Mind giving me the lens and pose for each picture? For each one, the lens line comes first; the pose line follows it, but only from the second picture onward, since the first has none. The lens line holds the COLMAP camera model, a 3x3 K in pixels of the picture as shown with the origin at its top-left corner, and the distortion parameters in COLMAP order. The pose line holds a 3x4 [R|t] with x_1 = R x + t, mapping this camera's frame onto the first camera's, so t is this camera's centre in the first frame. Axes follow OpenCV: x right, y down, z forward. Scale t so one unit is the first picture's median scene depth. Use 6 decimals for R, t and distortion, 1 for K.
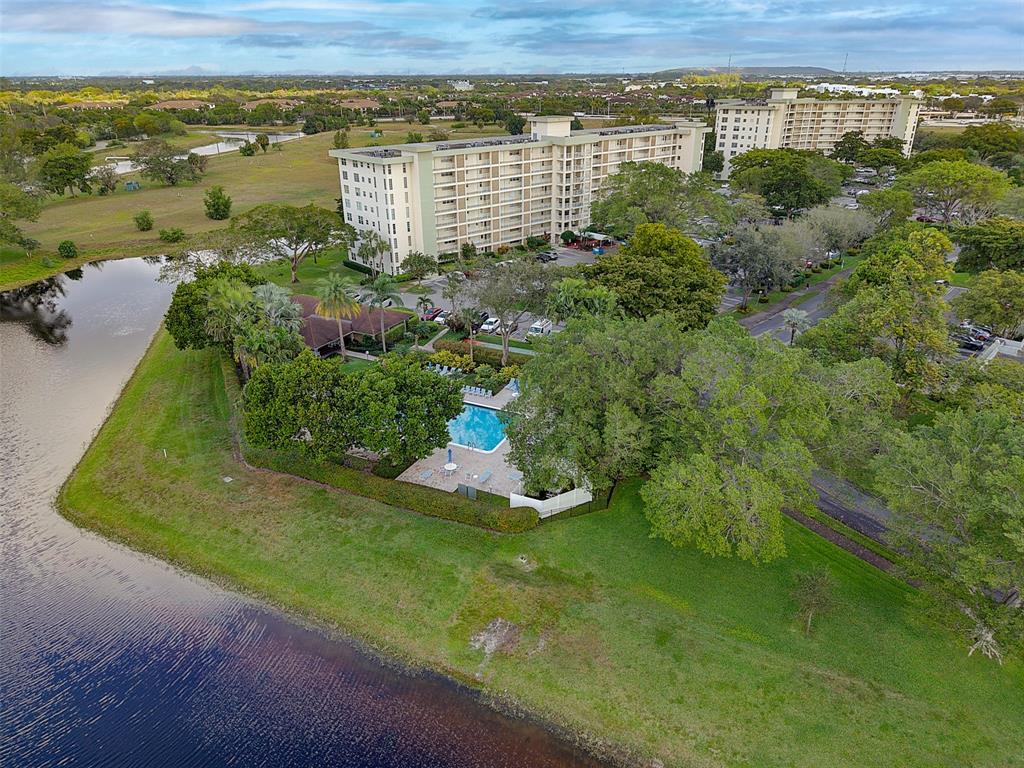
lens RADIAL K [[699.4, 0, 512.0], [0, 699.4, 384.0], [0, 0, 1]] dist [0.075505, -0.072608]
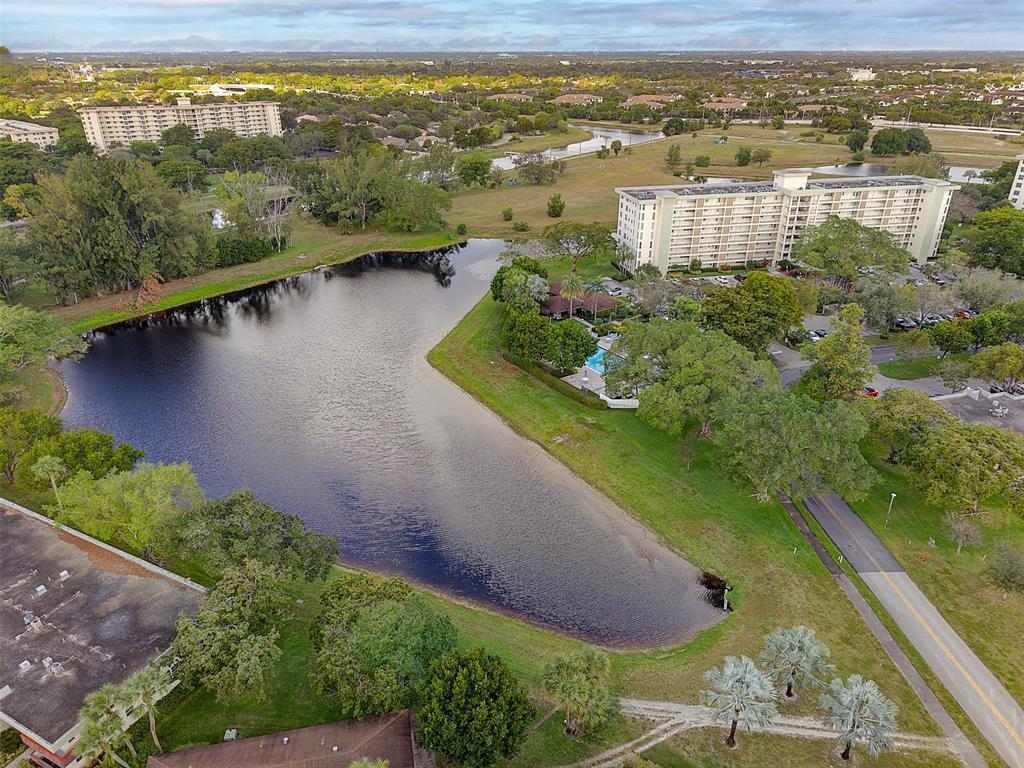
lens RADIAL K [[683.0, 0, 512.0], [0, 683.0, 384.0], [0, 0, 1]] dist [0.044894, -0.034233]
pose [[0.873253, 0.221297, -0.434116, 0.244252], [-0.206675, 0.975027, 0.081292, 0.006719], [0.441264, 0.018732, 0.897182, -0.362508]]
